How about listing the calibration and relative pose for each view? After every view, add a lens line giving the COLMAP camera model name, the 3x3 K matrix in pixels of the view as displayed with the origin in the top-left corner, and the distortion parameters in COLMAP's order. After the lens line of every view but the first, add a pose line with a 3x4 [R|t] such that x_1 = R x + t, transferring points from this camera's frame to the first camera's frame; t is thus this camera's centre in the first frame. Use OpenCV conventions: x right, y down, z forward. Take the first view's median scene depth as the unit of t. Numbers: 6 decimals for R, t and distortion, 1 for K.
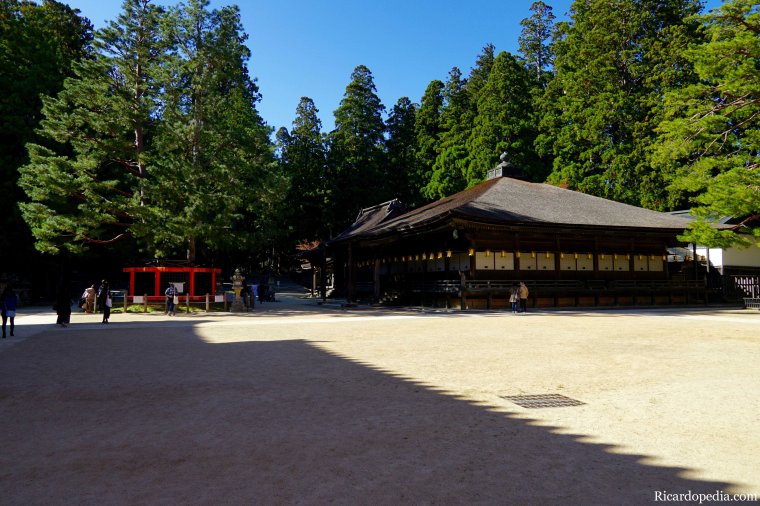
lens RADIAL K [[560.3, 0, 380.0], [0, 560.3, 253.0], [0, 0, 1]] dist [-0.002250, 0.000021]
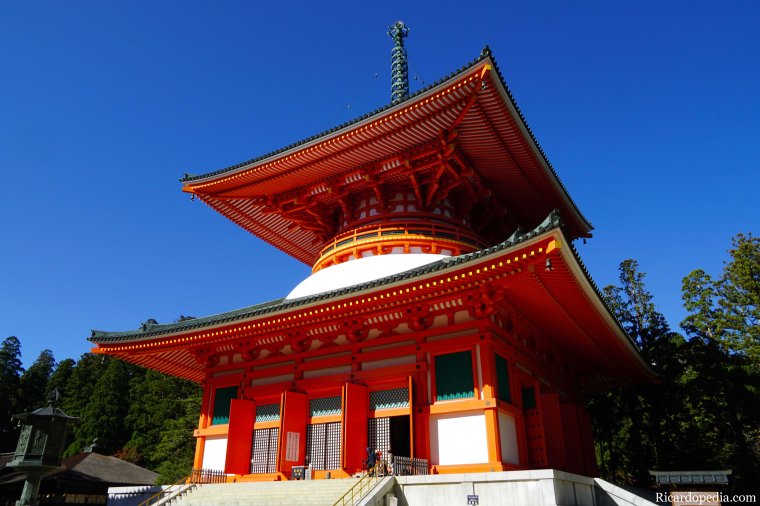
lens RADIAL K [[560.3, 0, 380.0], [0, 560.3, 253.0], [0, 0, 1]] dist [-0.002250, 0.000021]
pose [[0.804706, 0.255153, 0.536046, -0.158224], [-0.035840, 0.922162, -0.385139, -0.044011], [-0.592591, 0.290712, 0.751214, -1.008982]]
